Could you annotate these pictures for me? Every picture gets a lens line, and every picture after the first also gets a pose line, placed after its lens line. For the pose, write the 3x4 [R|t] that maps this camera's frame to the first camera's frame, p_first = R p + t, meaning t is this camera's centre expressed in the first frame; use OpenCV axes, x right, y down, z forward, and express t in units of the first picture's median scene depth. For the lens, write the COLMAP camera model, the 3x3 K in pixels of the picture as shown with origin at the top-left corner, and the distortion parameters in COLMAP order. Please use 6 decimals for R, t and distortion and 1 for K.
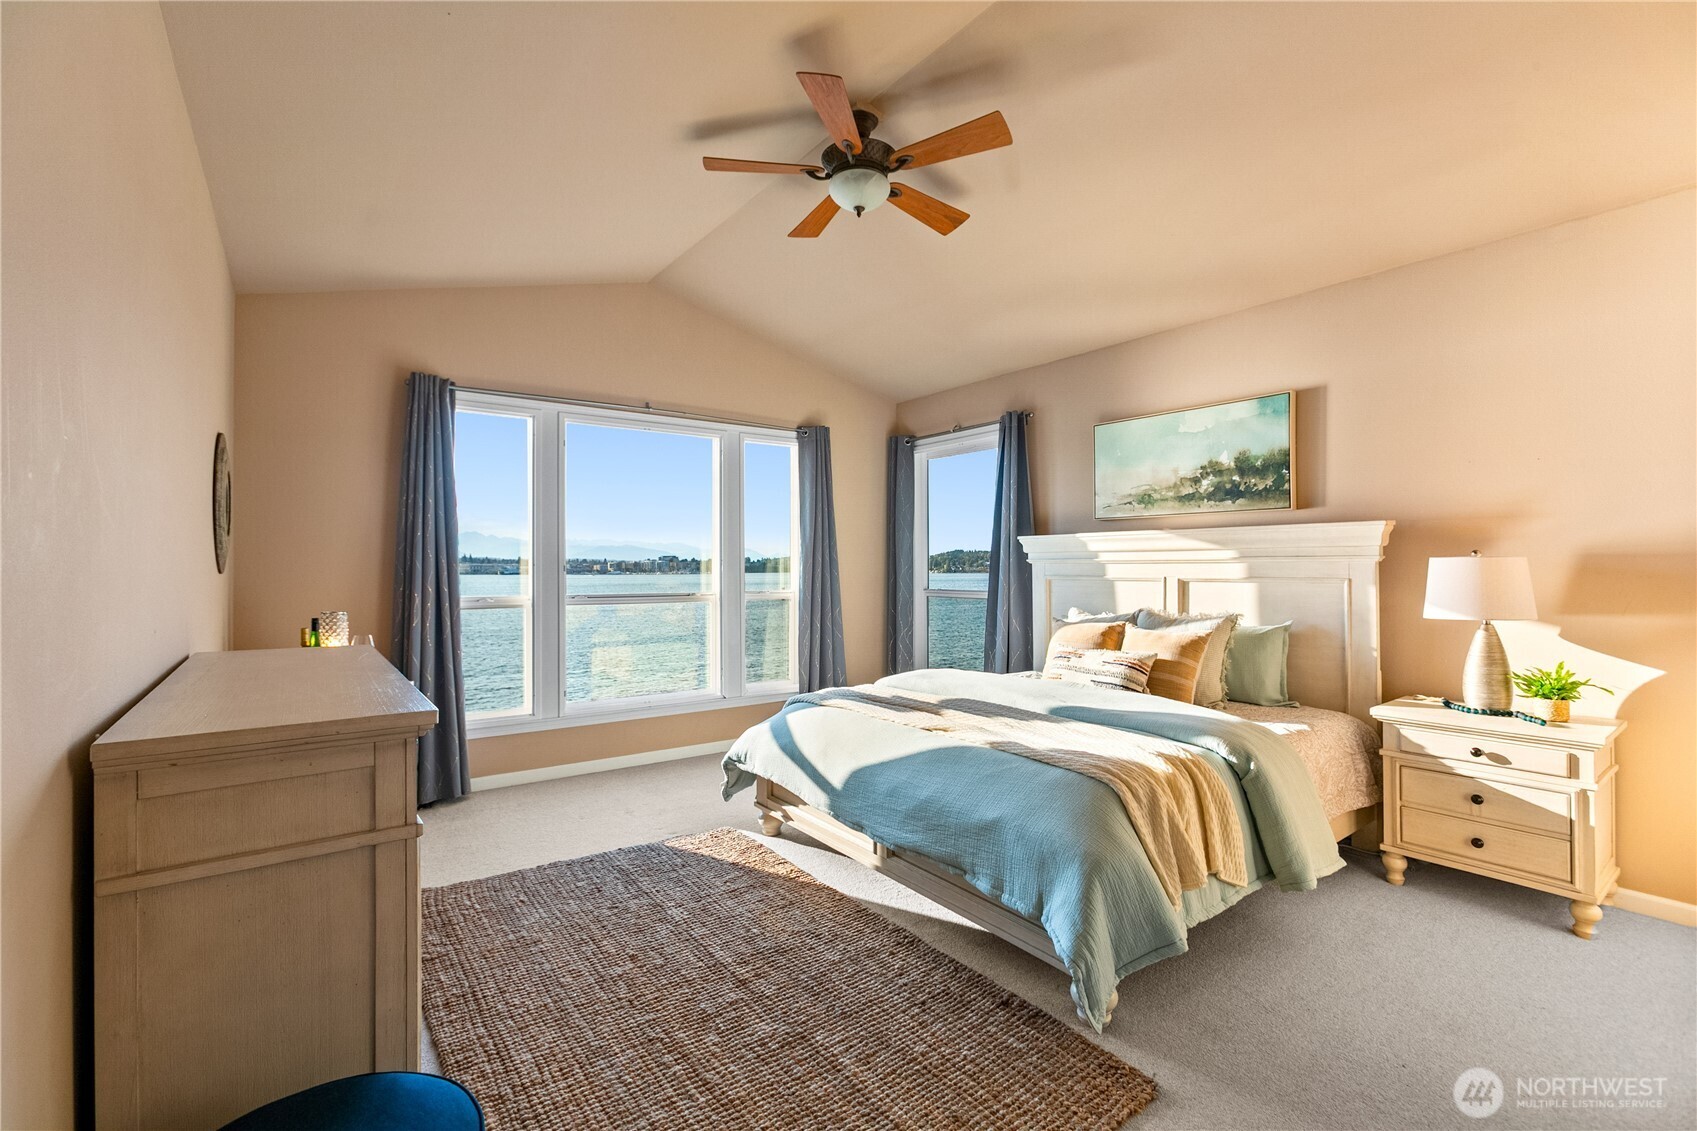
lens RADIAL K [[752.6, 0, 848.8], [0, 752.6, 563.4], [0, 0, 1]] dist [-0.001785, 0.004912]
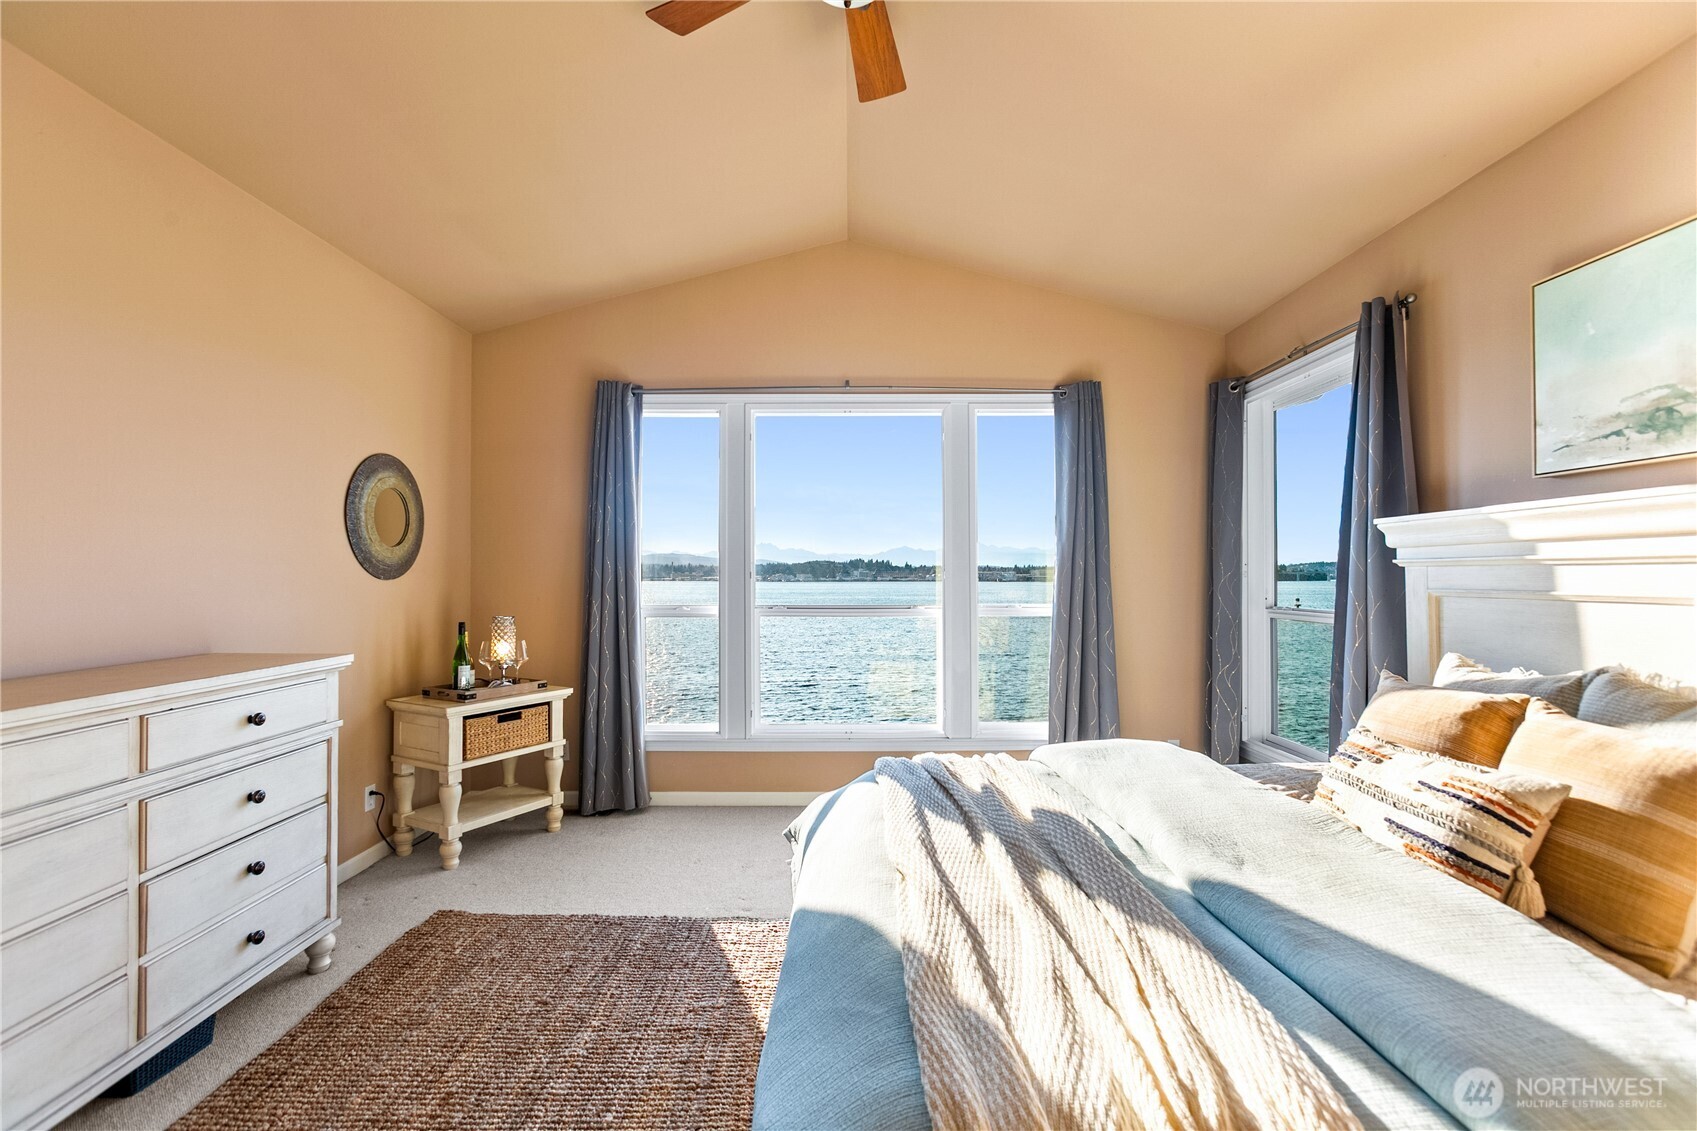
lens RADIAL K [[752.6, 0, 849.9], [0, 752.6, 571.0], [0, 0, 1]] dist [-0.001785, 0.004912]
pose [[0.808475, -0.002890, -0.588523, 0.258941], [0.002833, 0.999995, -0.001019, 0.002969], [0.588523, -0.000844, 0.808480, 0.343457]]
